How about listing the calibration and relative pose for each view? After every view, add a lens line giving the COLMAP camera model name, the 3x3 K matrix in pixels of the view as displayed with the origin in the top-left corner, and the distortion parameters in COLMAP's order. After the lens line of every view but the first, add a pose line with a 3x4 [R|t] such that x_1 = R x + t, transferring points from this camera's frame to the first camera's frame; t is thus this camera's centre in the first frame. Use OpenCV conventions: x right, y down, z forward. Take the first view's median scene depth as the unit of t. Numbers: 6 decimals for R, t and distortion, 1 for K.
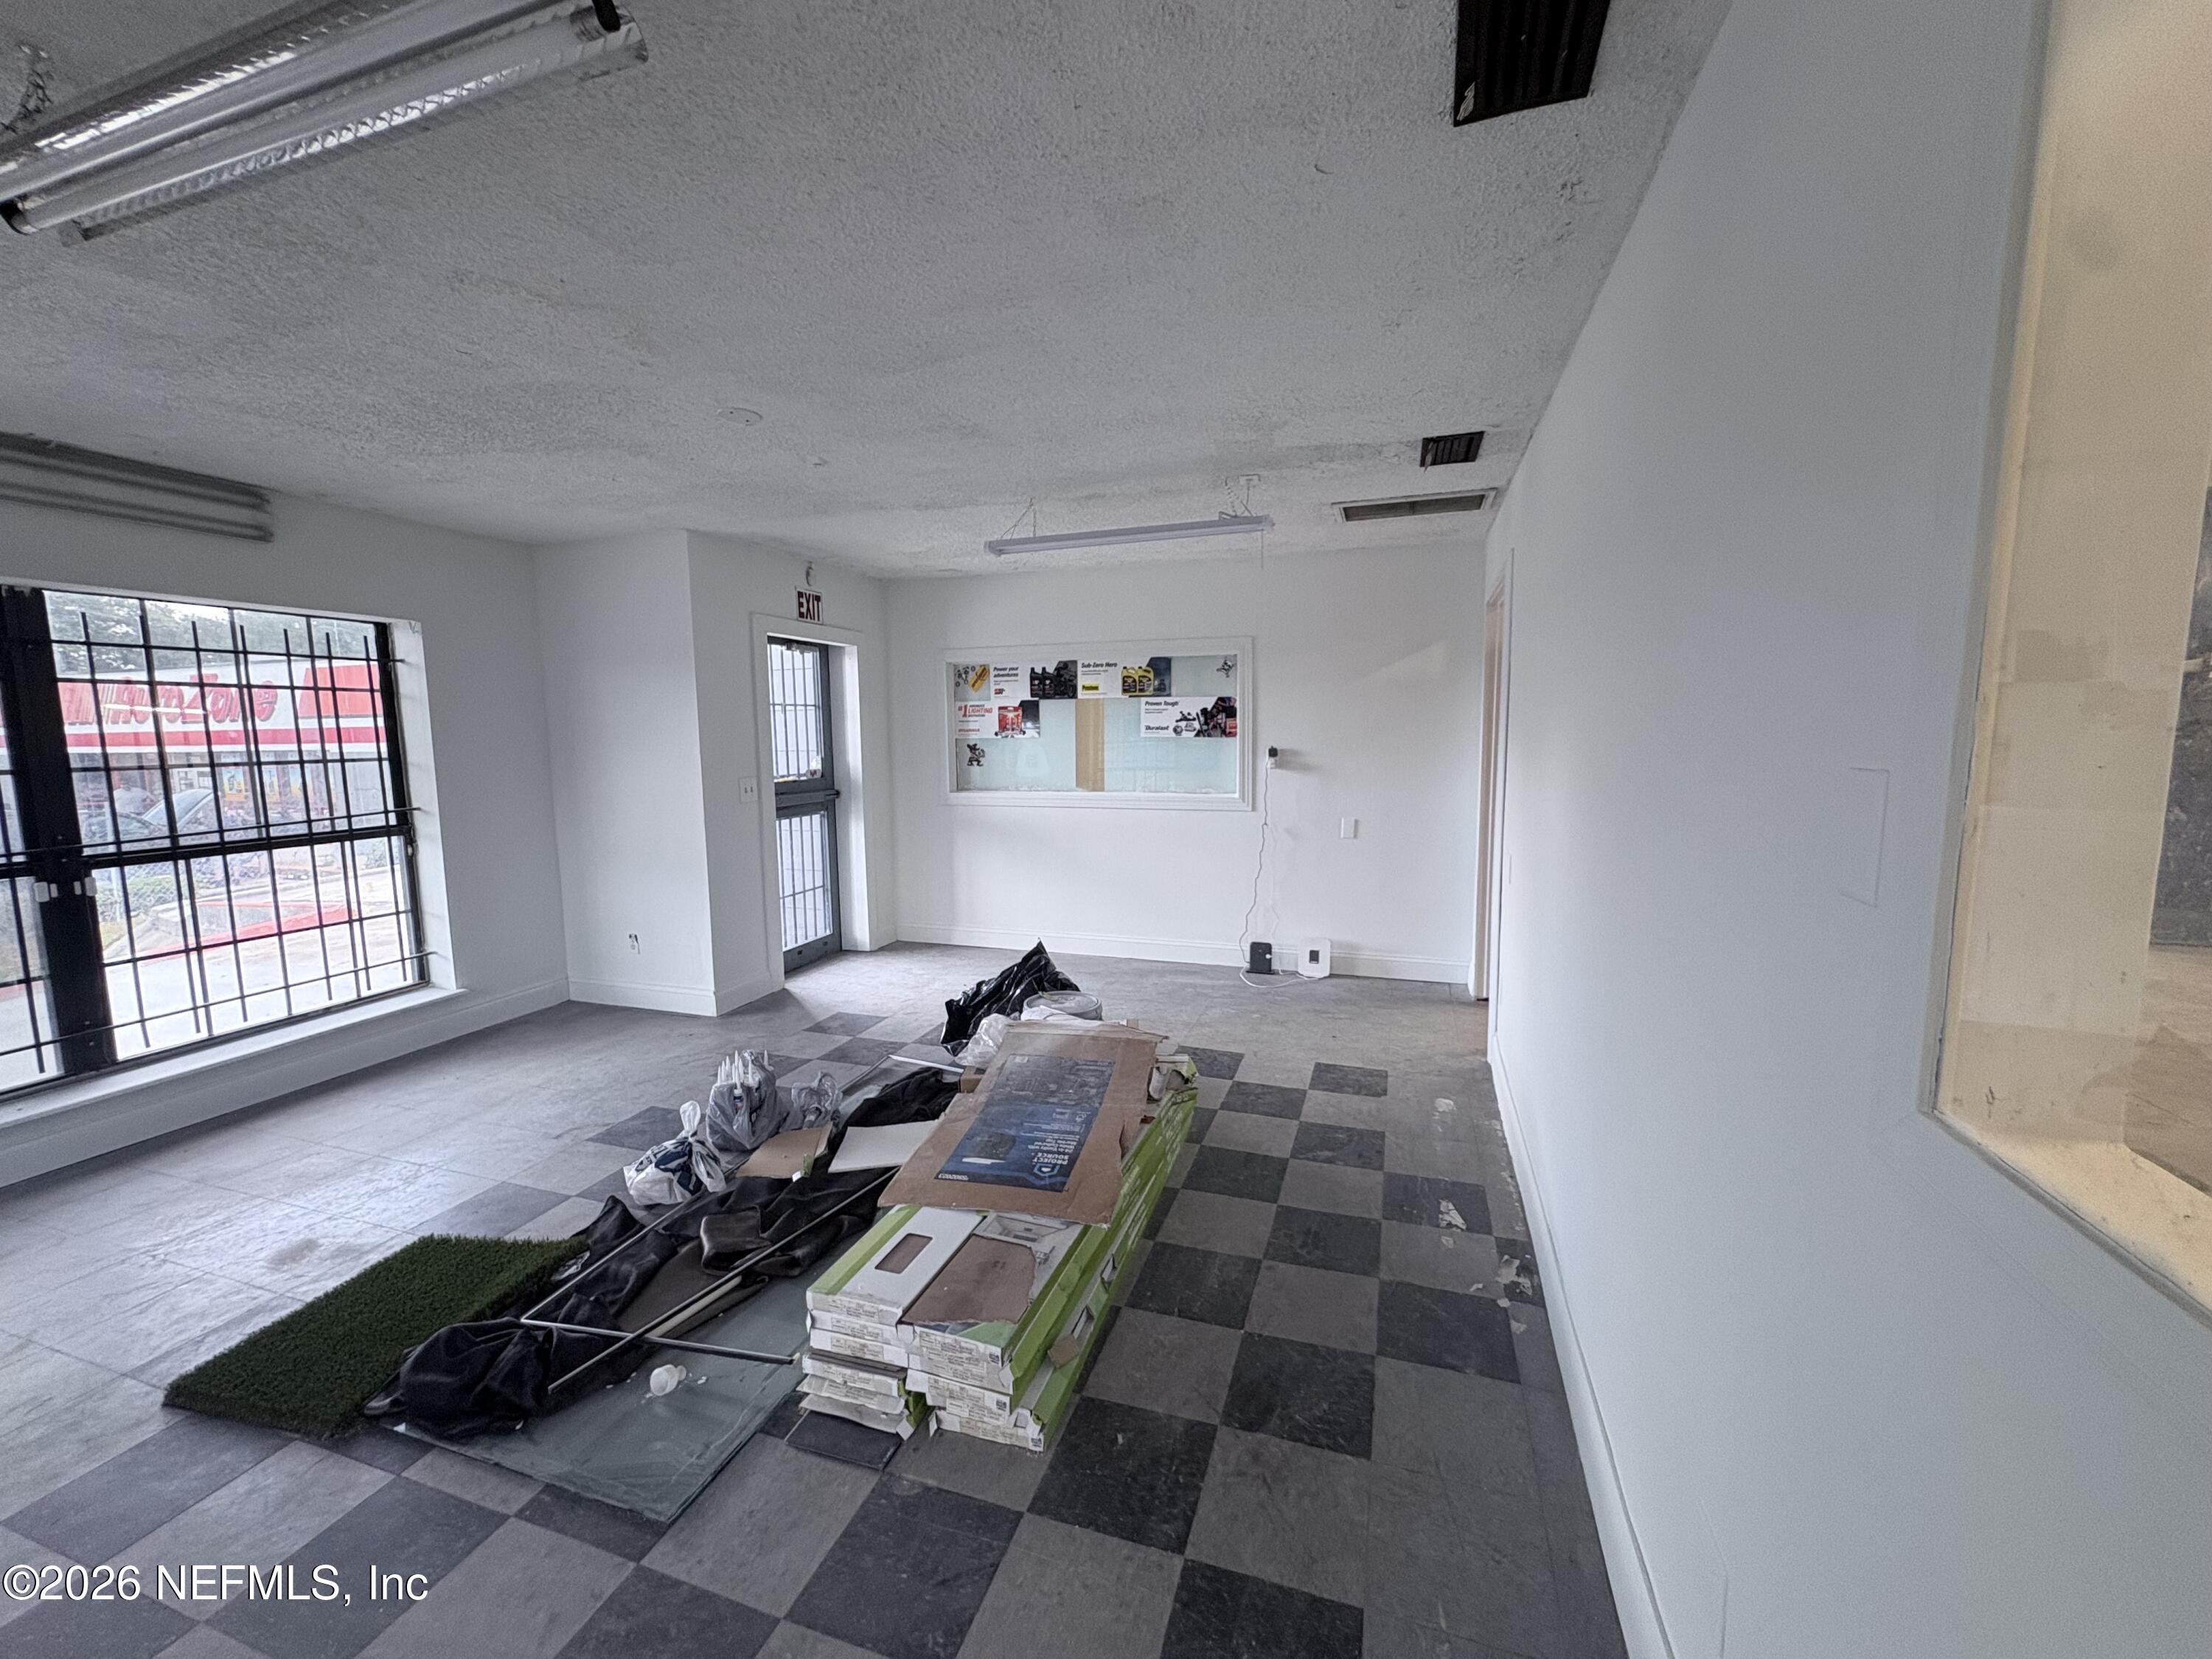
lens RADIAL K [[882.5, 0, 1107.9], [0, 882.5, 824.0], [0, 0, 1]] dist [0.000873, 0.000125]
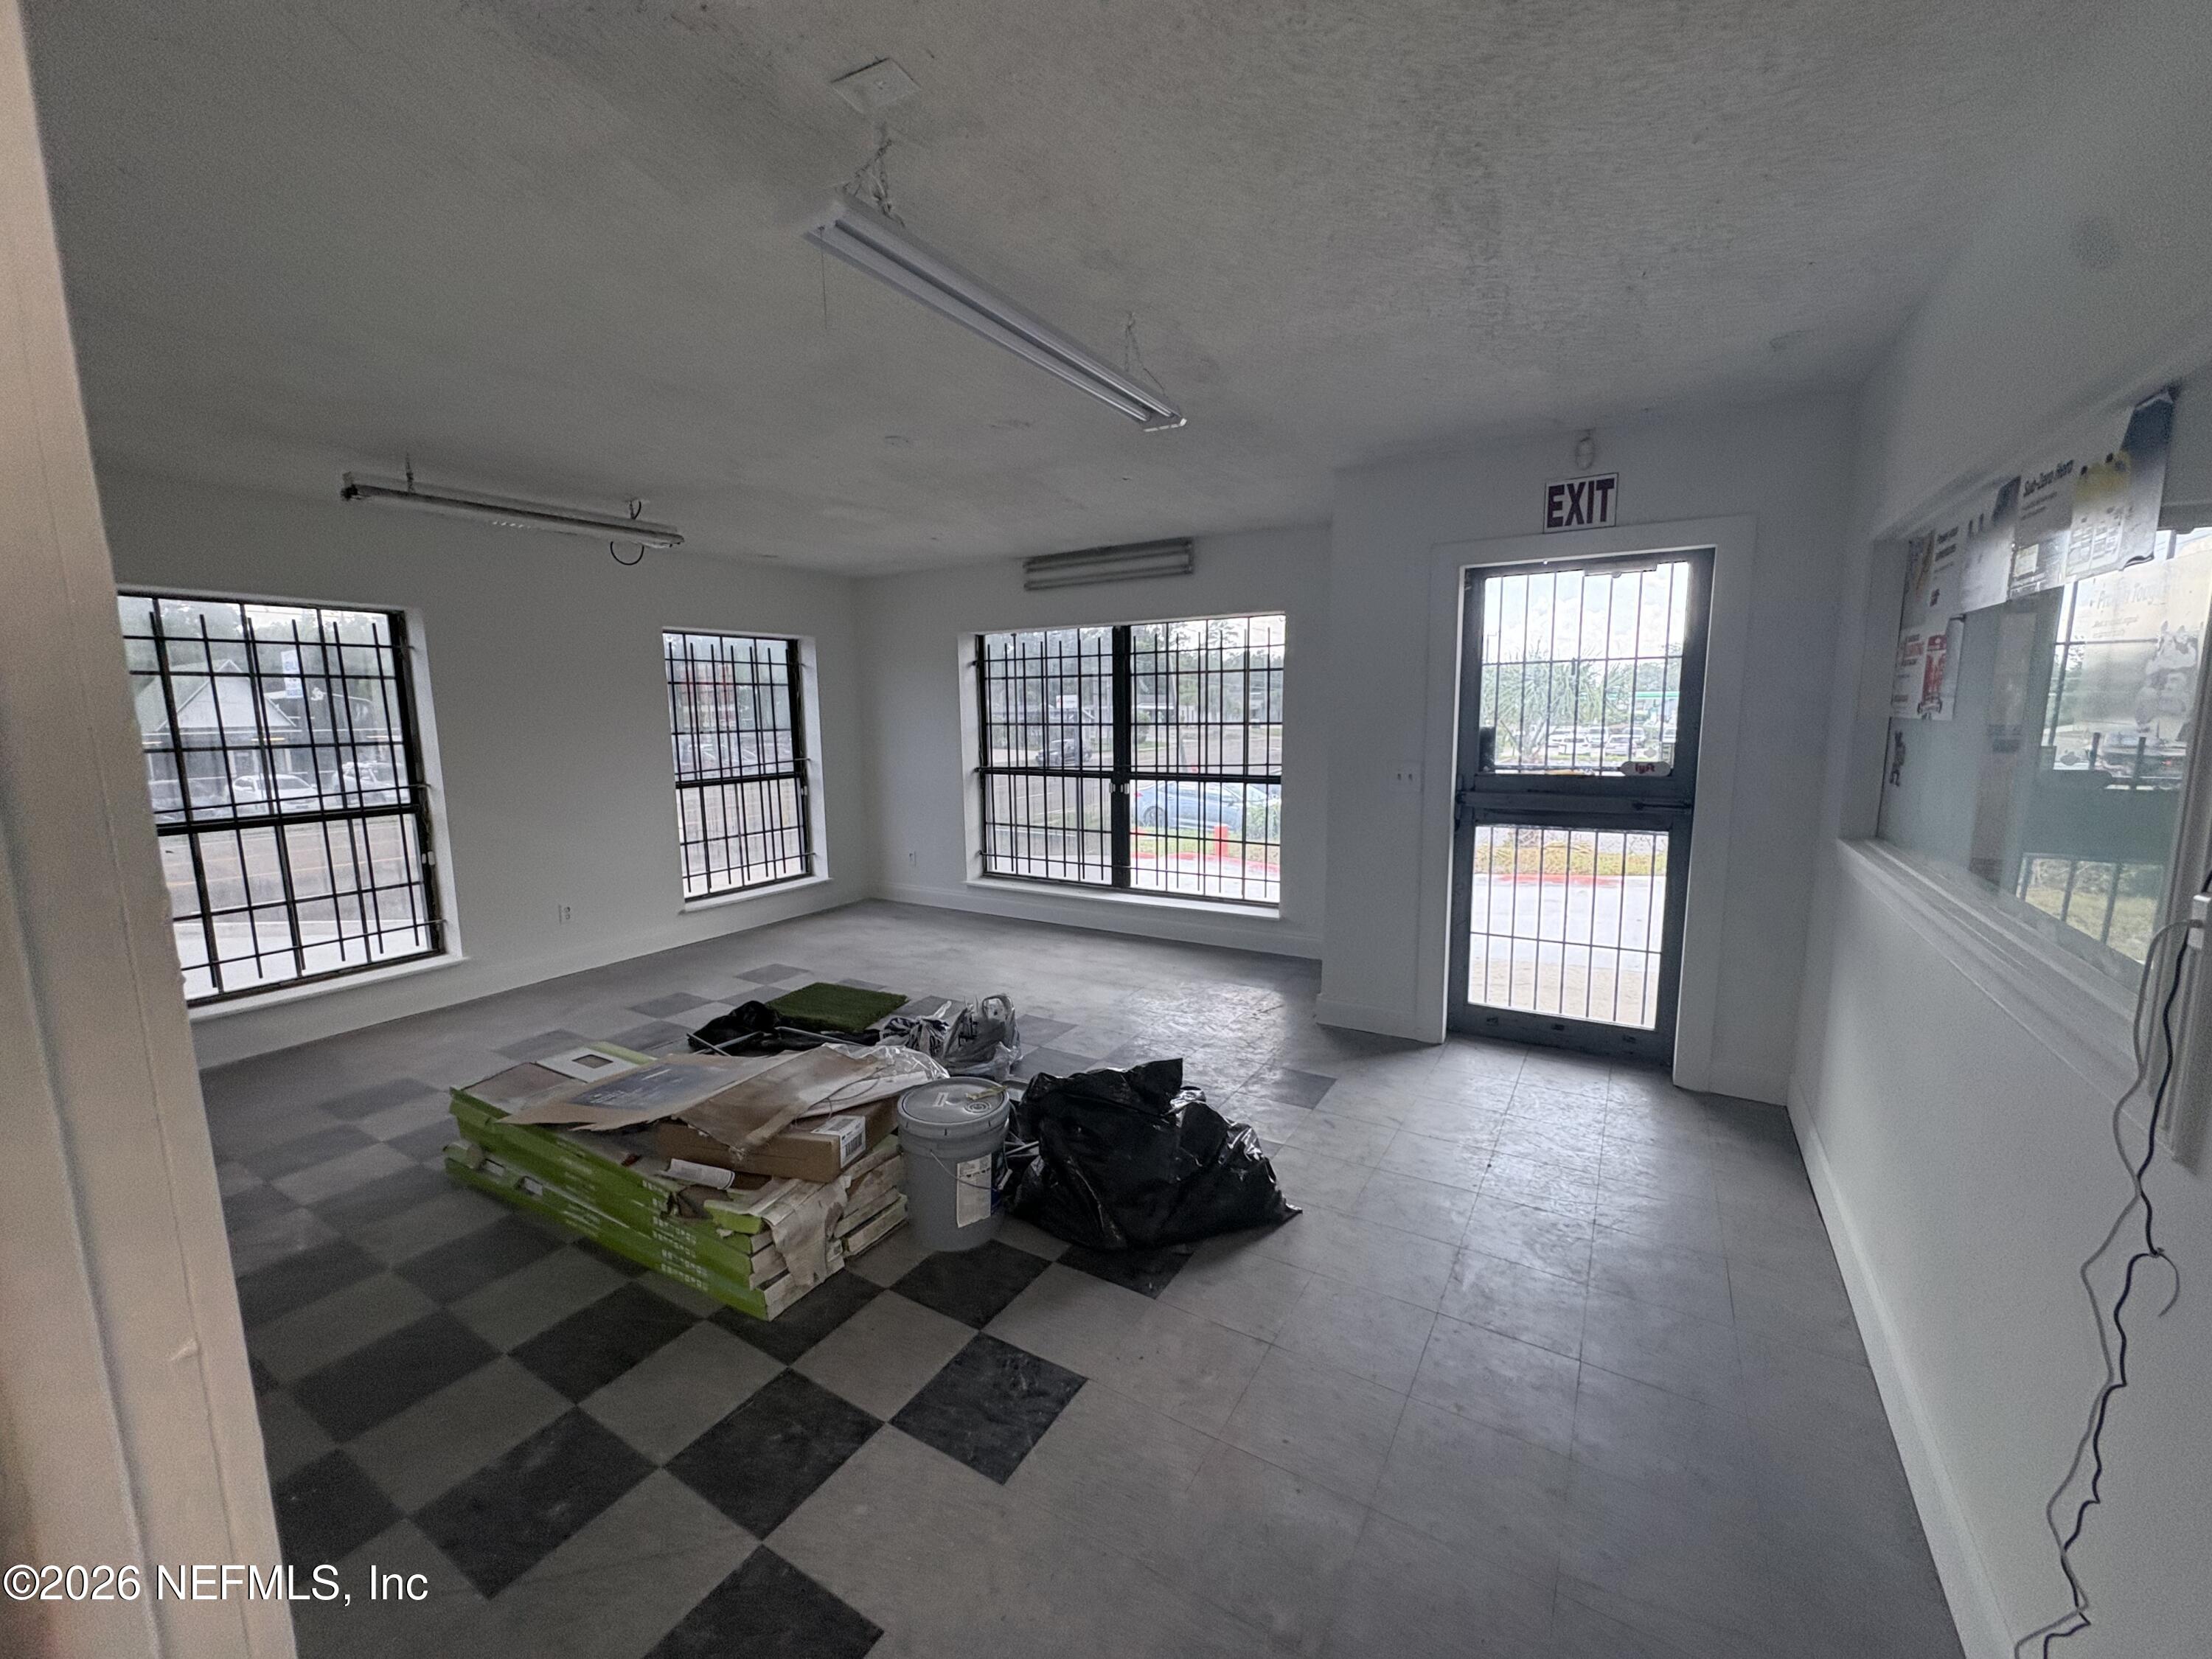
lens RADIAL K [[882.5, 0, 1103.7], [0, 882.5, 825.7], [0, 0, 1]] dist [0.000873, 0.000125]
pose [[-0.224361, 0.145399, -0.963598, 0.589620], [-0.085821, 0.982017, 0.168161, -0.148267], [0.970720, 0.120426, -0.207848, 1.272070]]
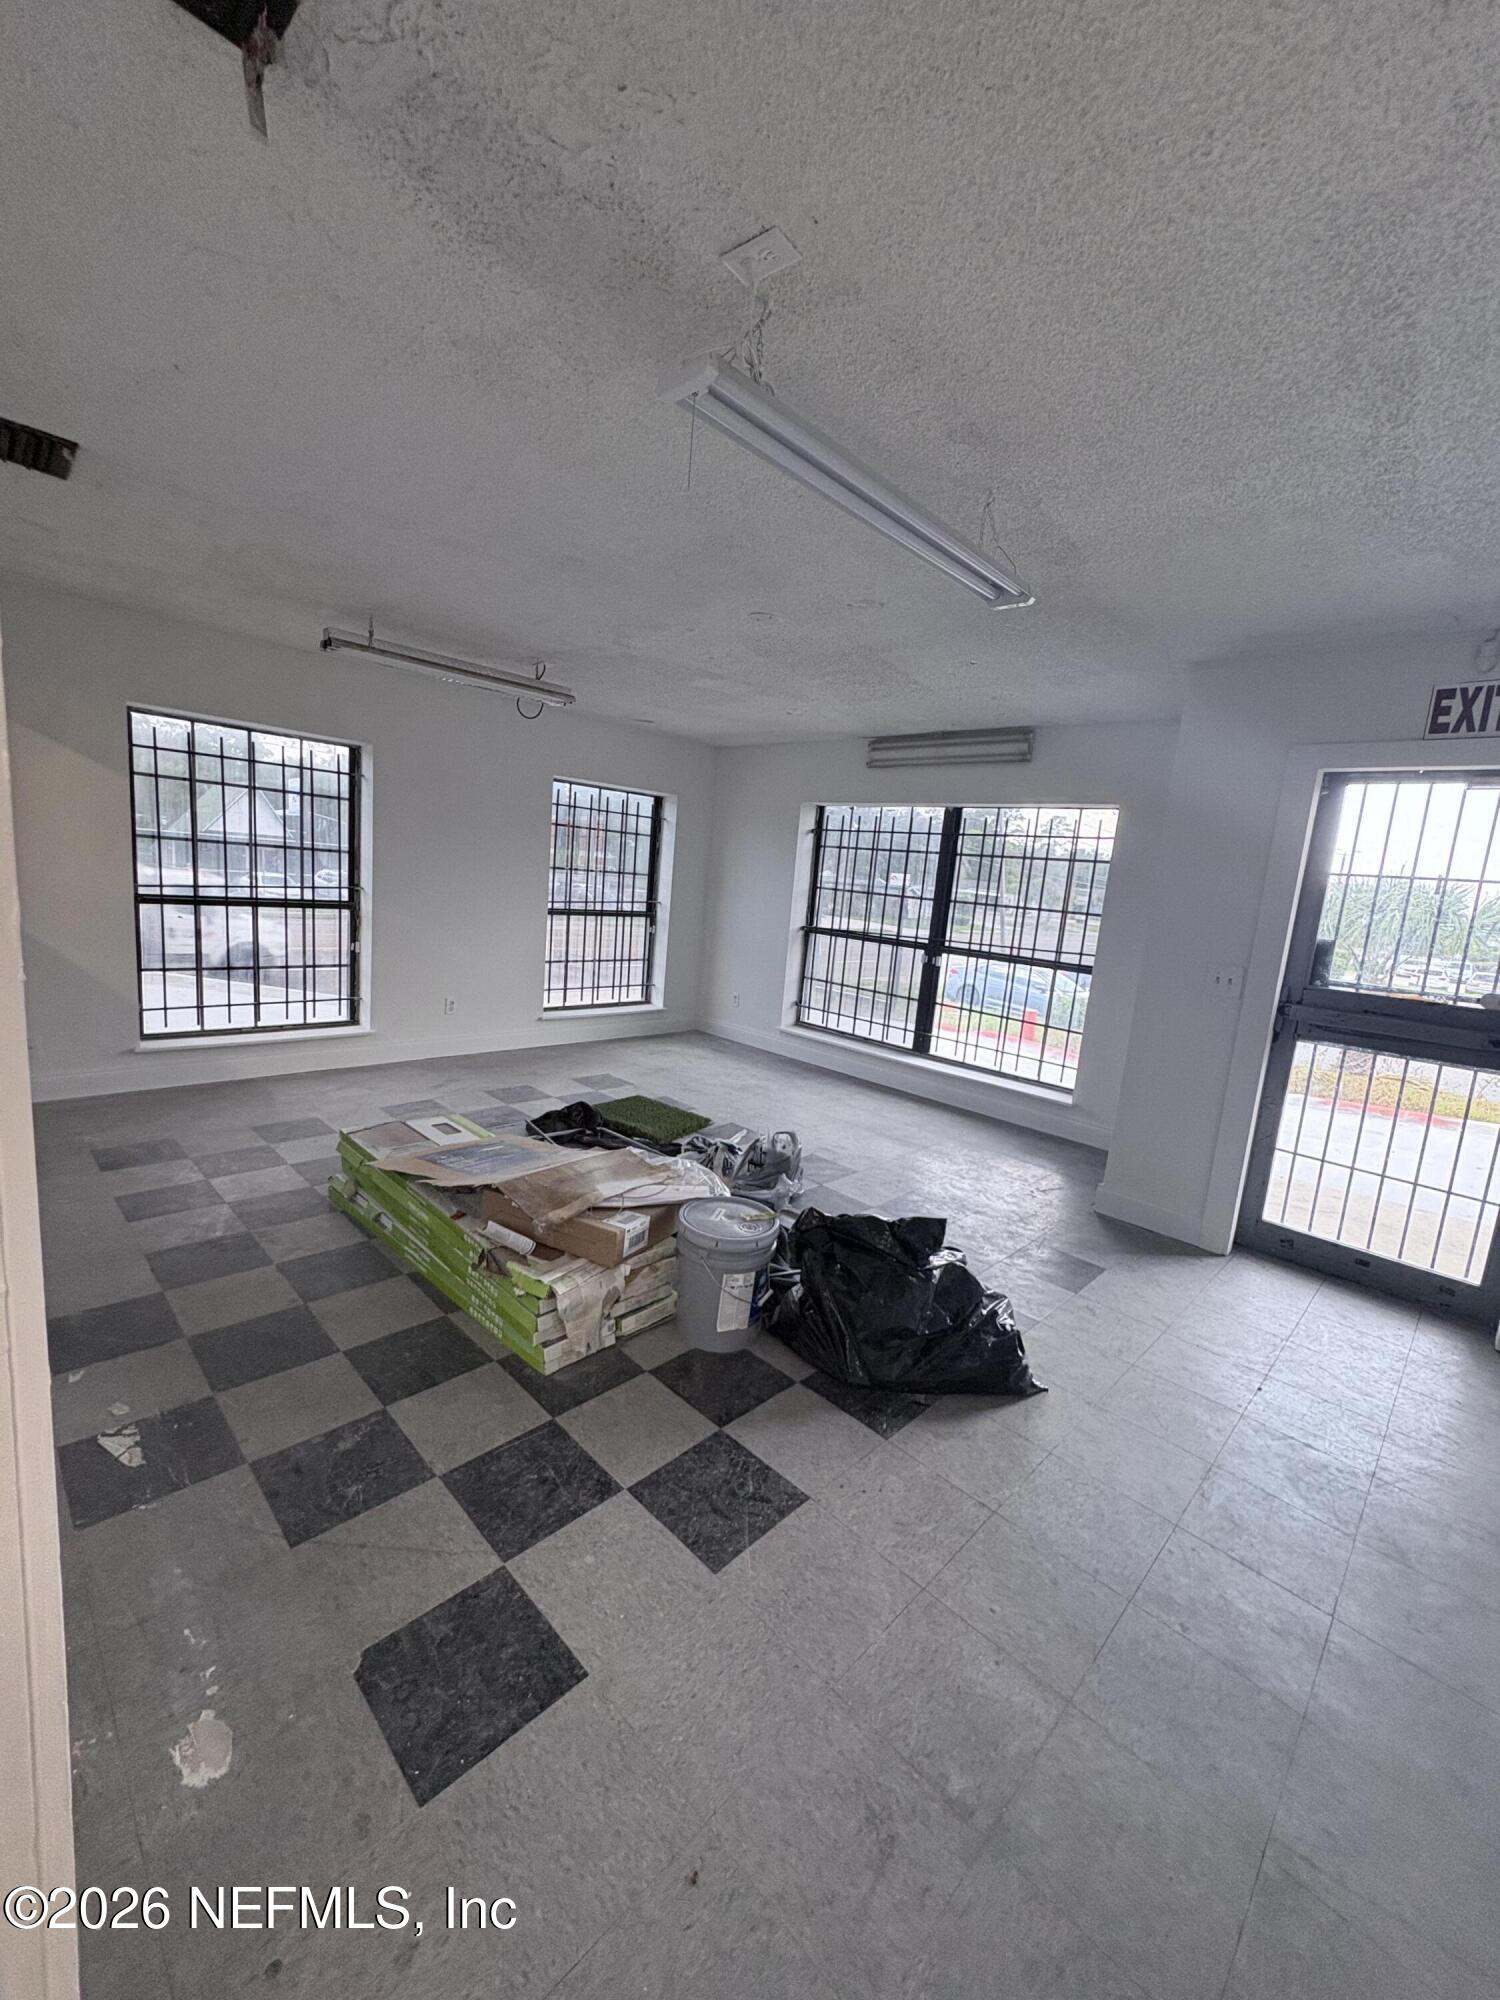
lens RADIAL K [[798.0, 0, 749.3], [0, 798.0, 996.2], [0, 0, 1]] dist [0.000873, 0.000125]
pose [[-0.437326, 0.113099, -0.892163, 0.561261], [-0.174562, 0.962516, 0.207585, -0.137889], [0.882198, 0.246520, -0.401190, 1.285327]]
